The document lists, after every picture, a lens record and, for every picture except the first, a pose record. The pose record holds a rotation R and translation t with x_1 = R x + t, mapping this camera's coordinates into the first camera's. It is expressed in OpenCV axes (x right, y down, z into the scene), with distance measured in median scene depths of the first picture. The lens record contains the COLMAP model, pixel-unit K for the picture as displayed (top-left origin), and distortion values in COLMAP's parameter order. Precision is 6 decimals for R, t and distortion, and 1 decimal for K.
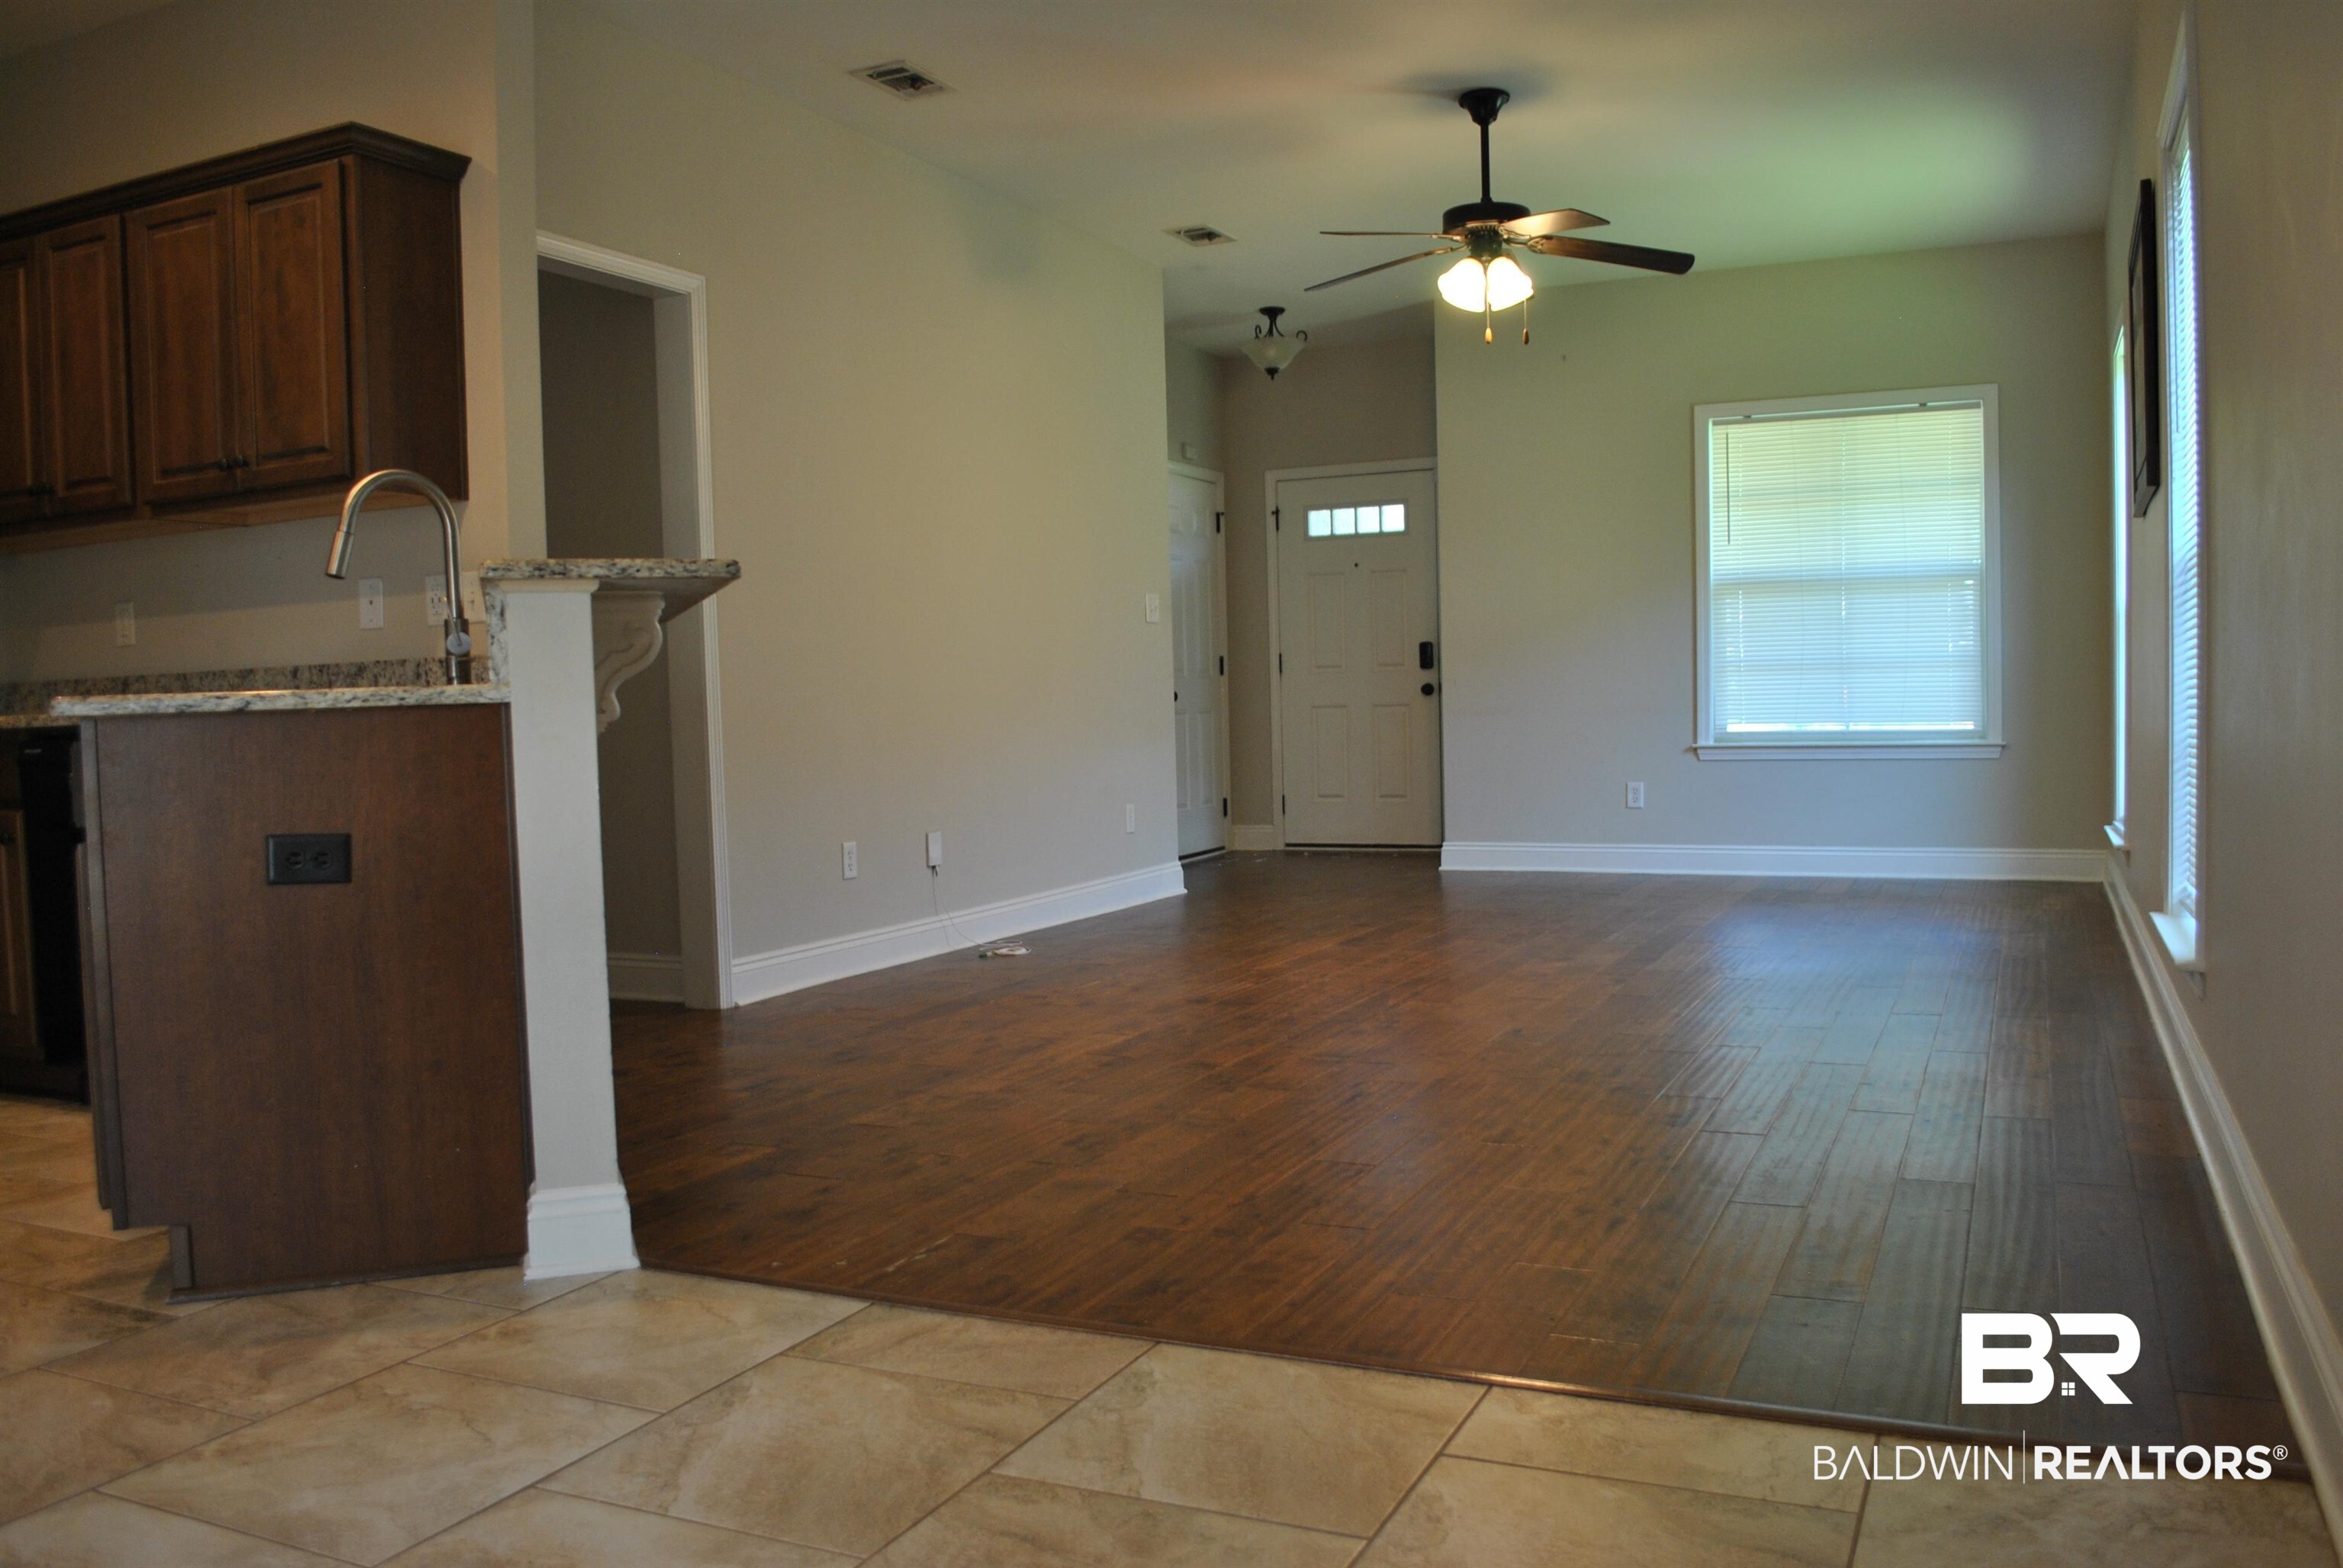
lens RADIAL K [[1867.9, 0, 1181.1], [0, 1867.9, 786.9], [0, 0, 1]] dist [-0.084629, 0.016824]
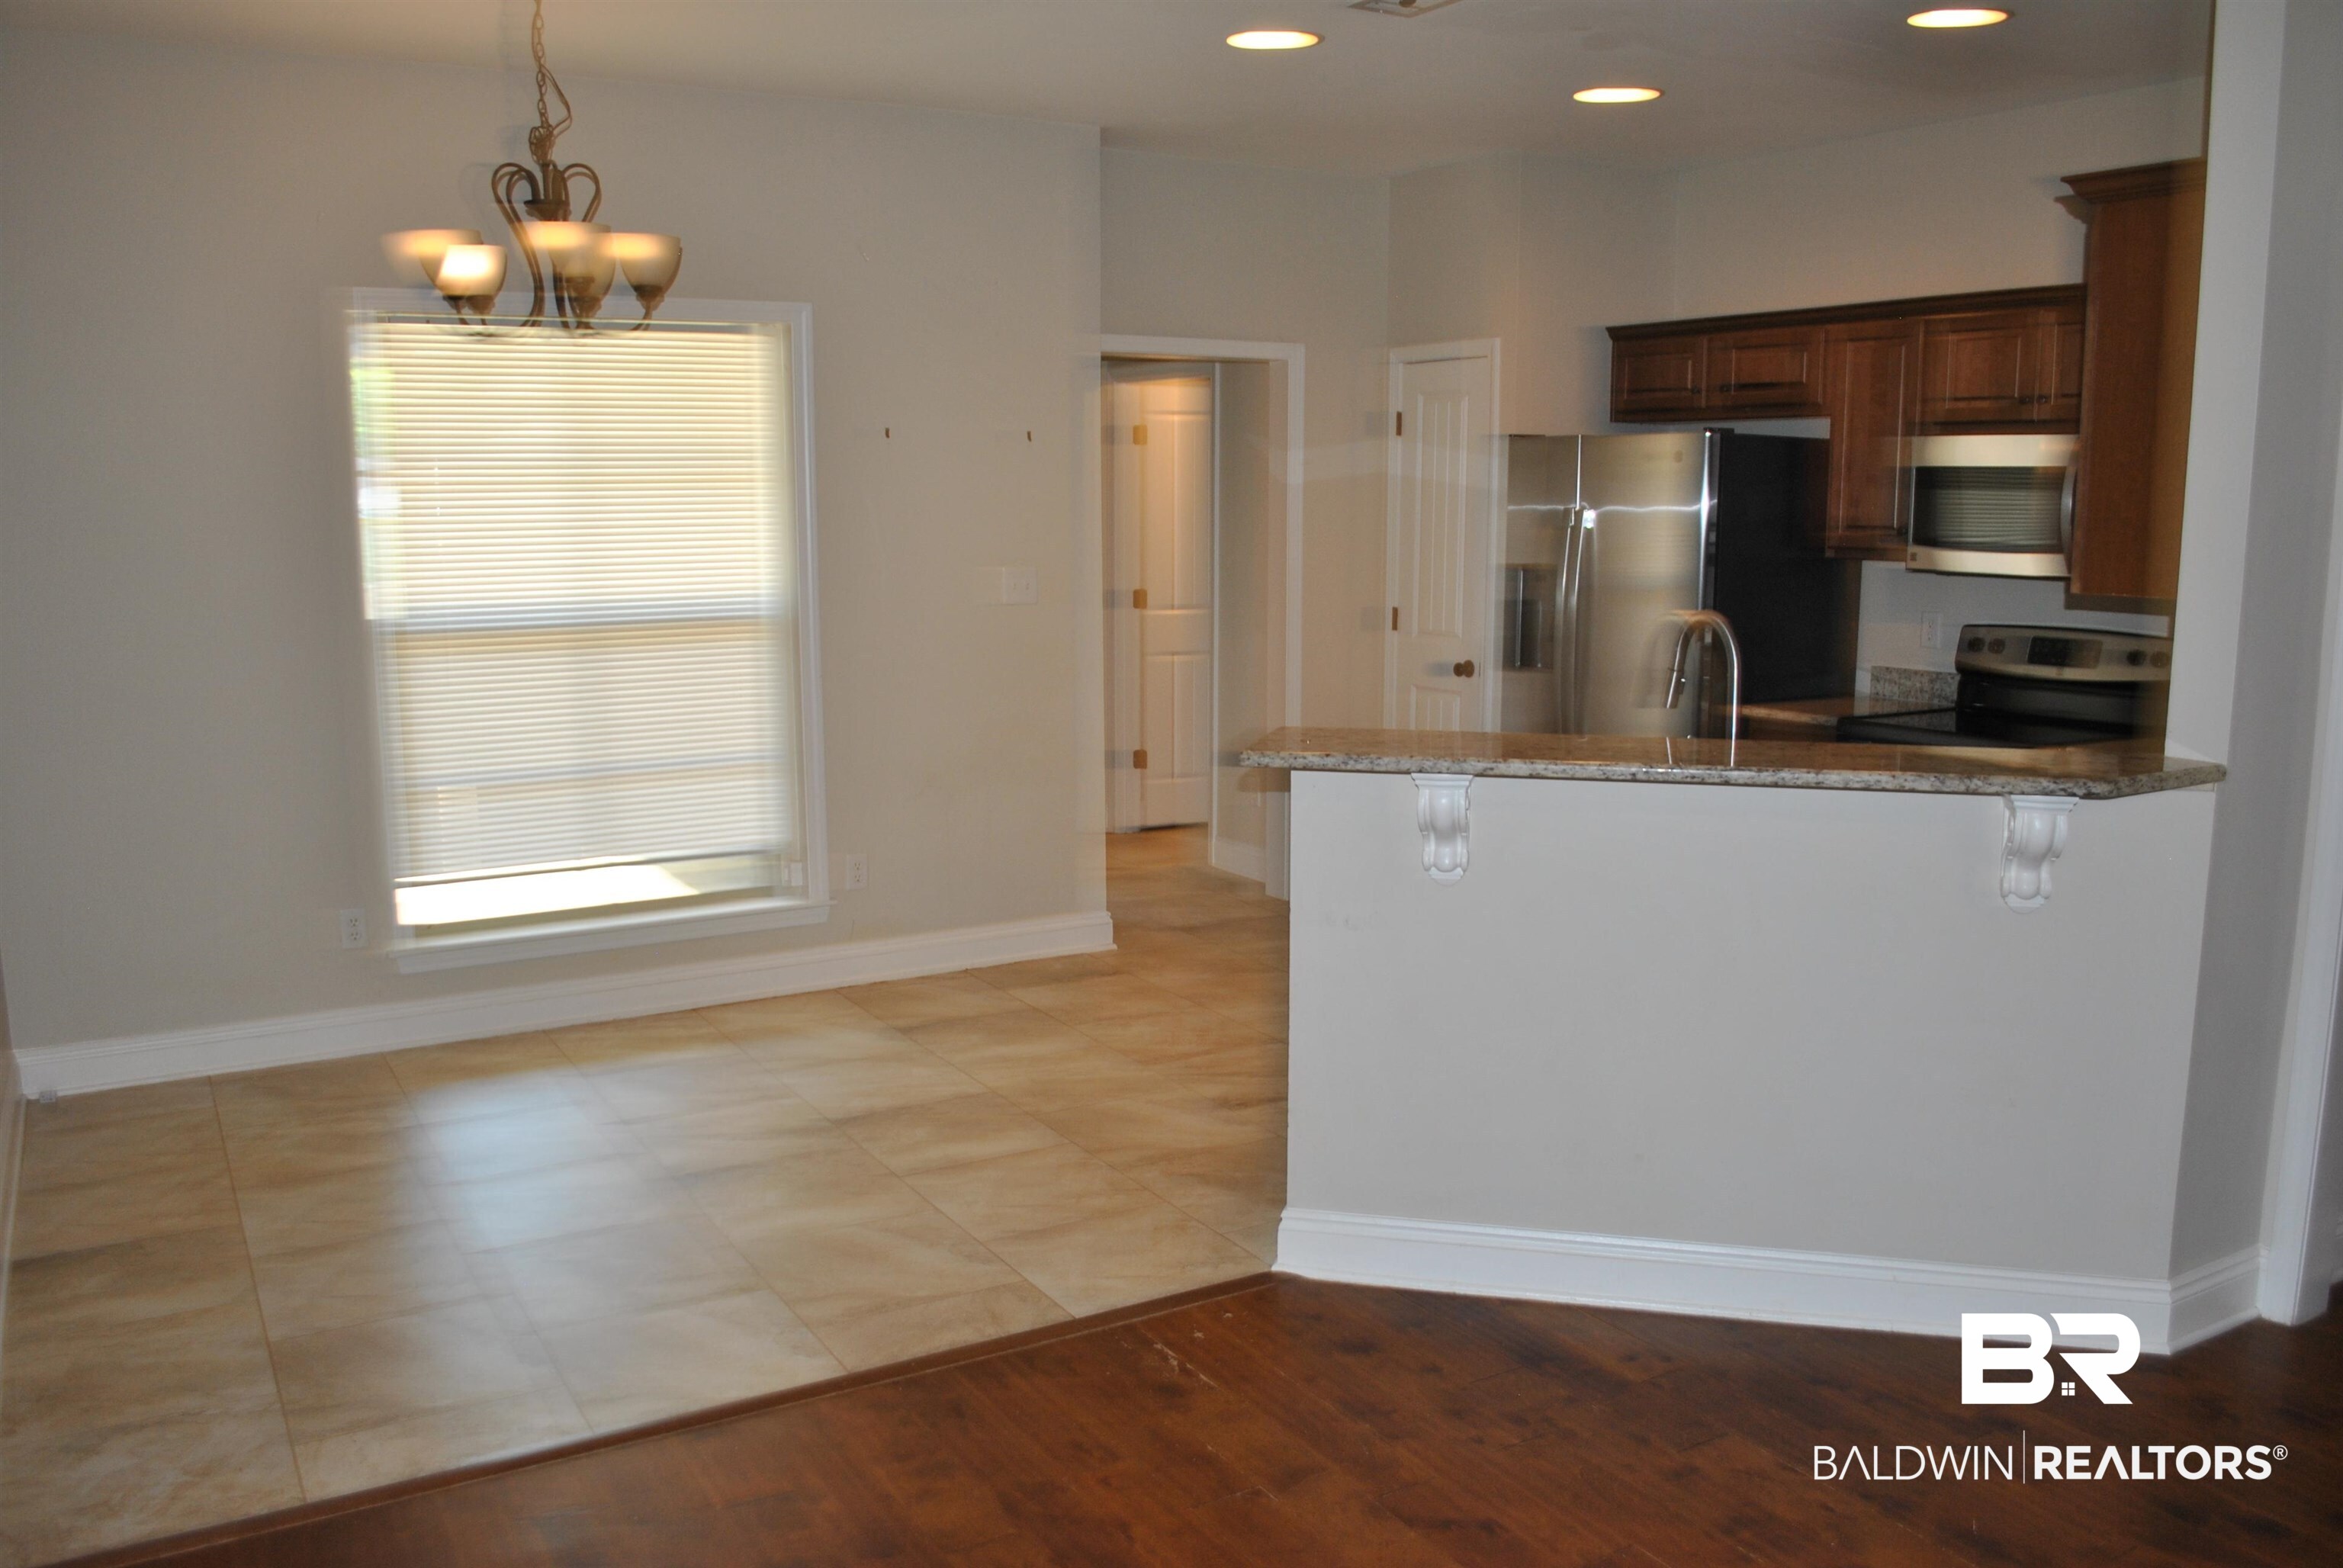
lens RADIAL K [[1867.9, 0, 1186.3], [0, 1867.9, 772.0], [0, 0, 1]] dist [-0.084629, 0.016824]
pose [[-0.562283, 0.147202, -0.813738, 0.746019], [-0.022317, 0.980970, 0.192875, -0.332504], [0.826644, 0.126610, -0.548297, 1.615038]]
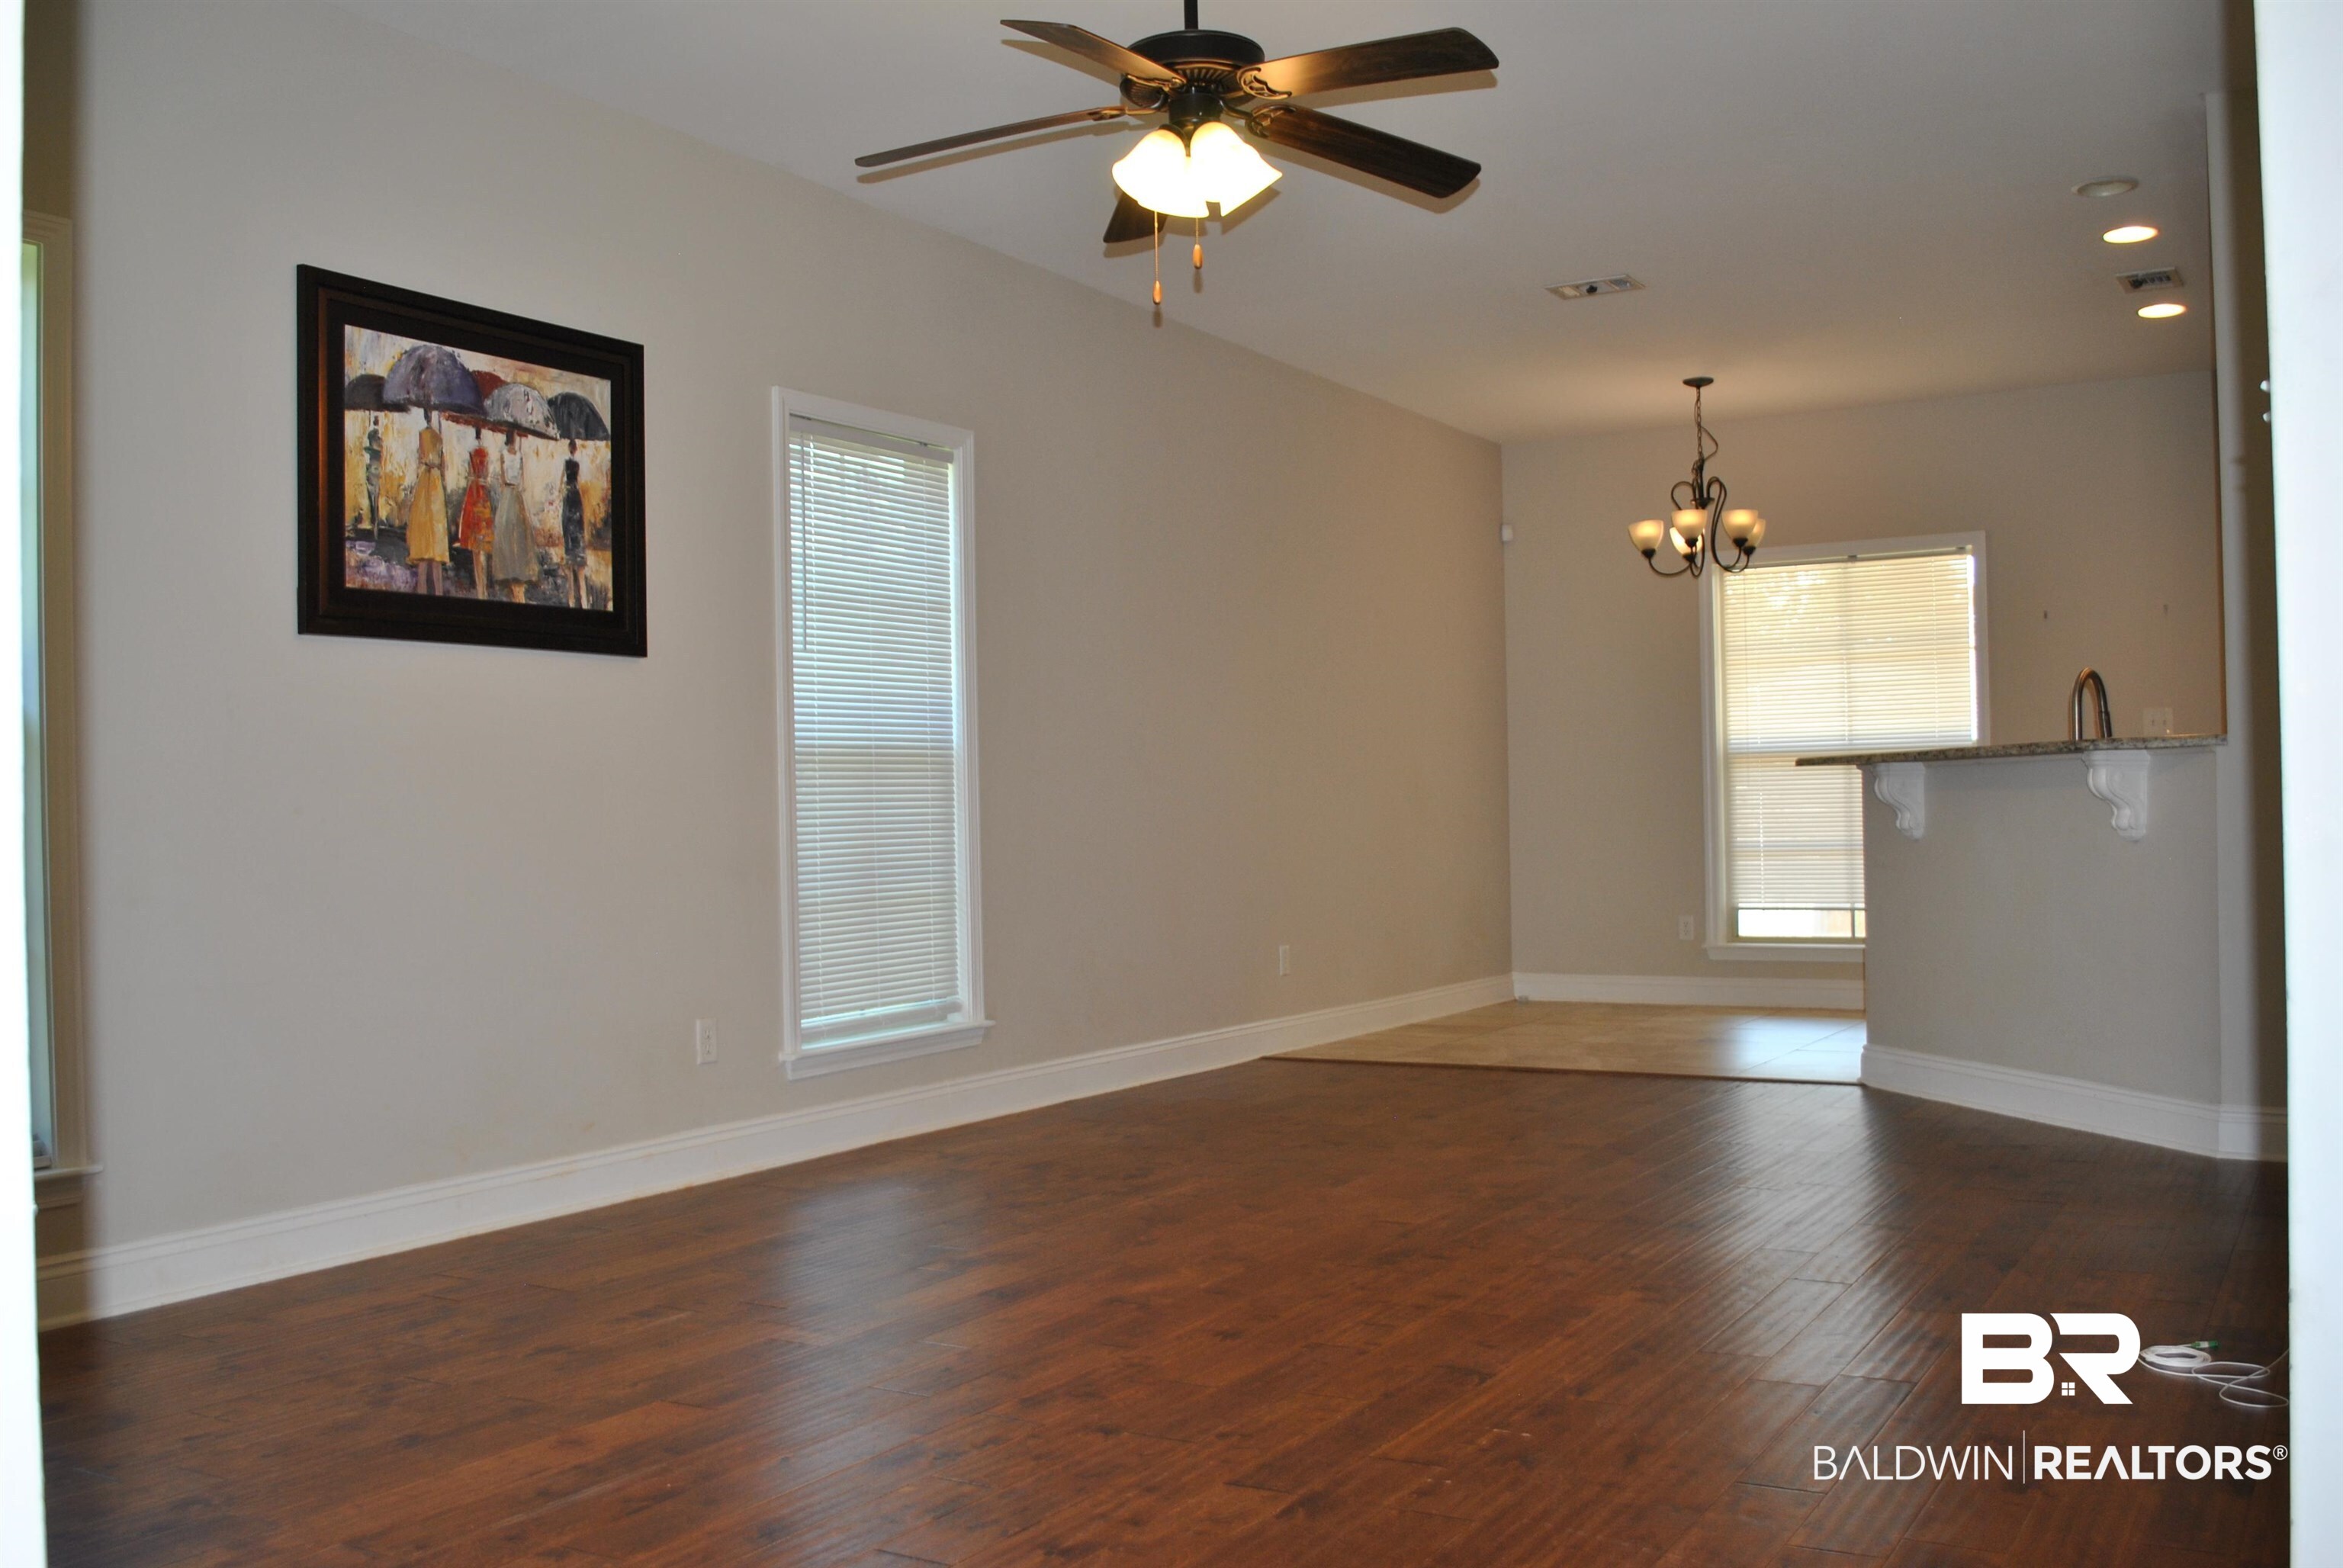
lens RADIAL K [[2110.9, 0, 1193.6], [0, 2110.9, 771.8], [0, 0, 1]] dist [-0.063352, 0.001082]
pose [[-0.992886, 0.041732, 0.111514, 0.183455], [0.044803, 0.998678, 0.025181, -0.200180], [-0.110315, 0.029998, -0.993444, 3.448255]]
